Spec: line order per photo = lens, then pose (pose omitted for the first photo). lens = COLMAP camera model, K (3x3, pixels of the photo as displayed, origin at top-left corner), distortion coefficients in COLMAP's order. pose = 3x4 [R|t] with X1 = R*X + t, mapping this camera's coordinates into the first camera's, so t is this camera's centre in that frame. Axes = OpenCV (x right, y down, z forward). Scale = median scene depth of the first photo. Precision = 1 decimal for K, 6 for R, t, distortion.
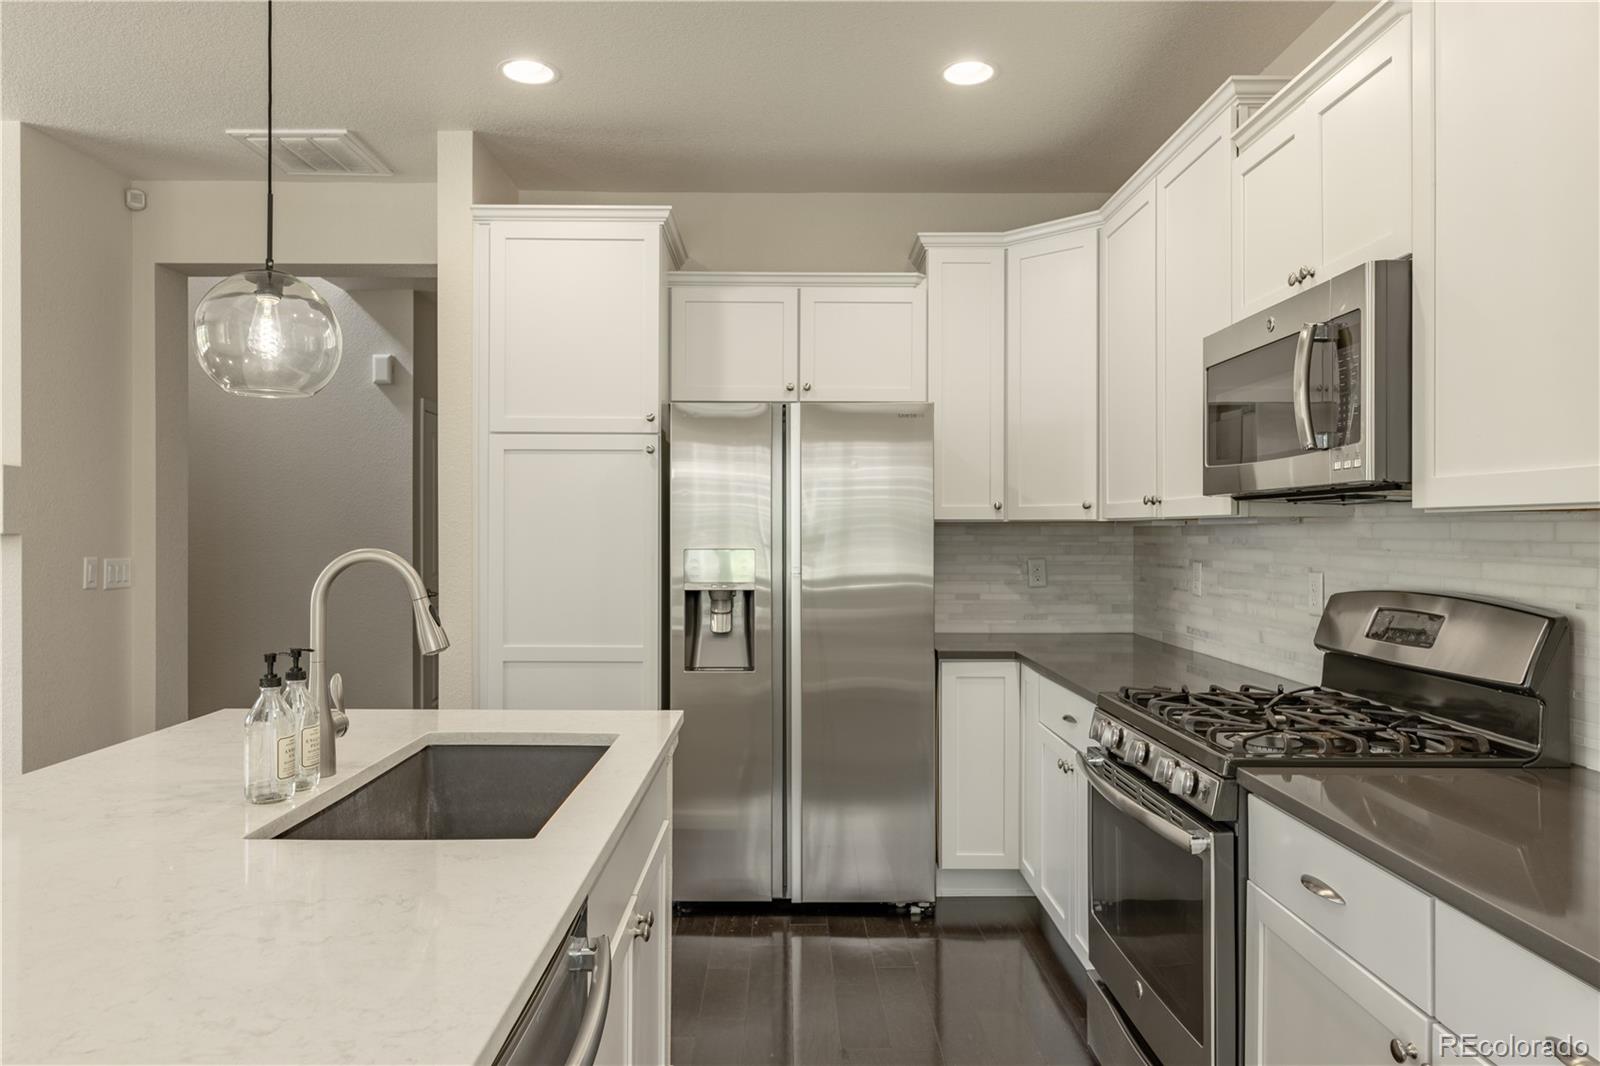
lens RADIAL K [[1040.9, 0, 800.0], [0, 1040.9, 533.0], [0, 0, 1]] dist [-0.000944, -0.001978]
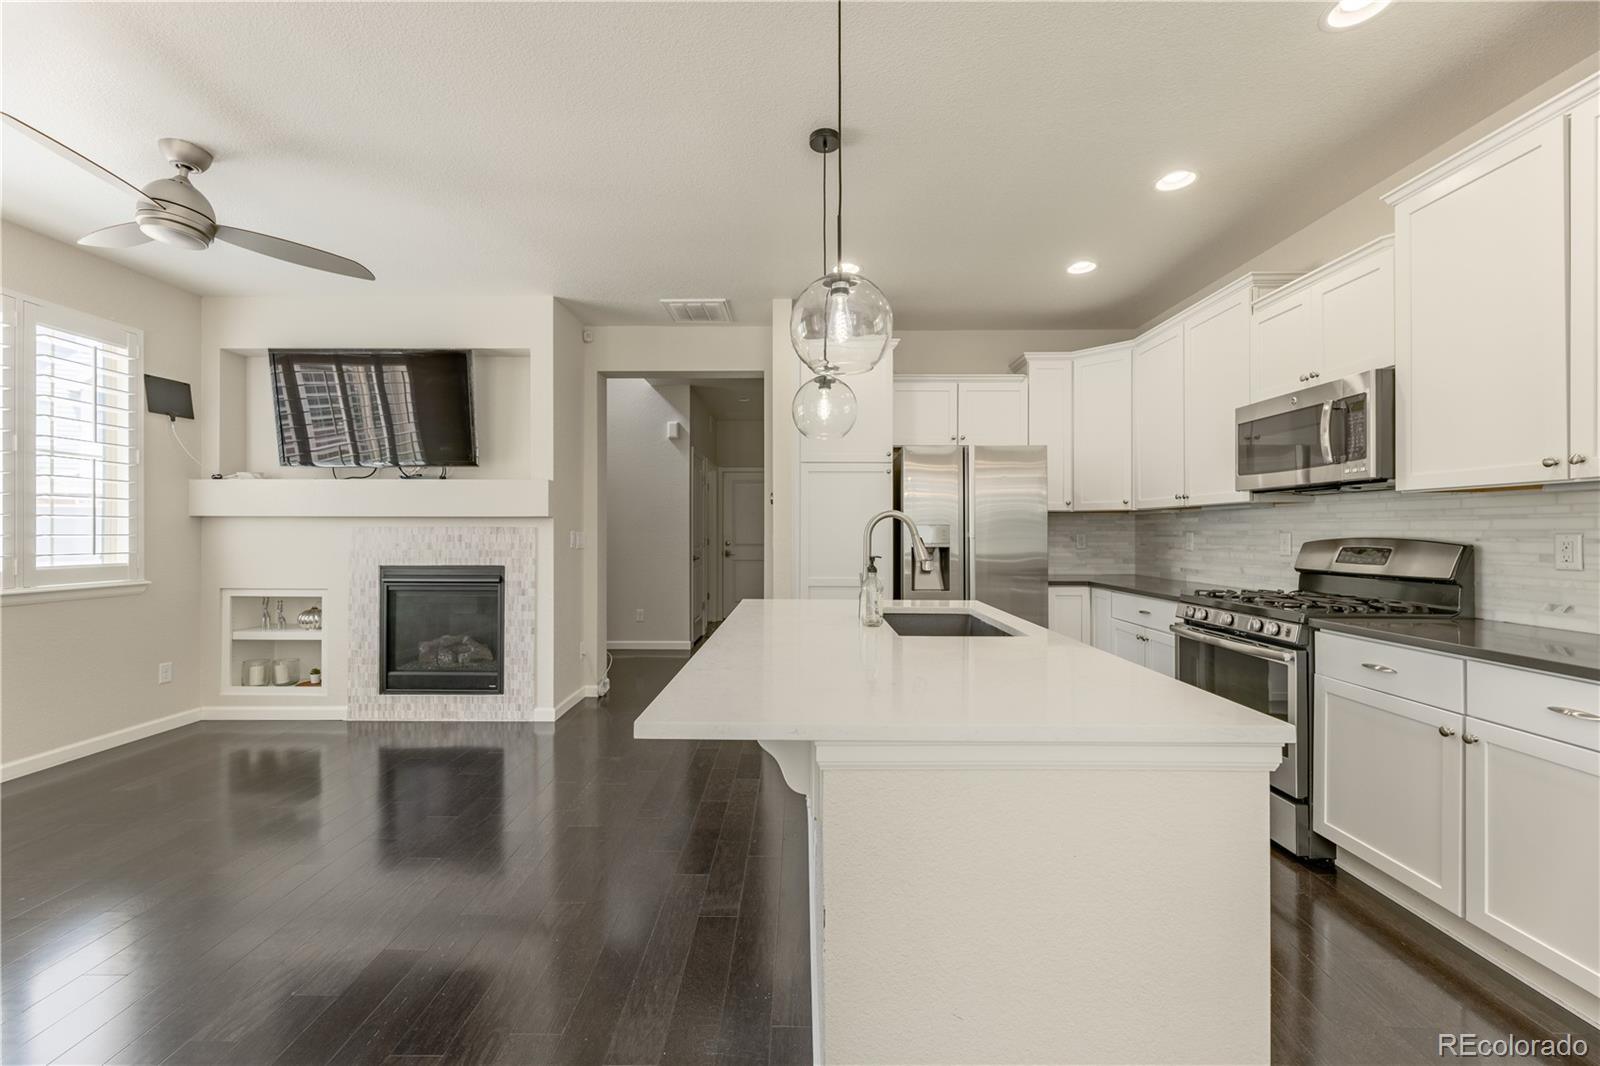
lens RADIAL K [[647.4, 0, 795.5], [0, 647.4, 530.1], [0, 0, 1]] dist [0.001356, 0.000018]
pose [[0.999815, -0.000696, -0.019235, -0.296337], [0.000579, 0.999981, -0.006069, 0.031791], [0.019239, 0.006057, 0.999797, -0.152010]]
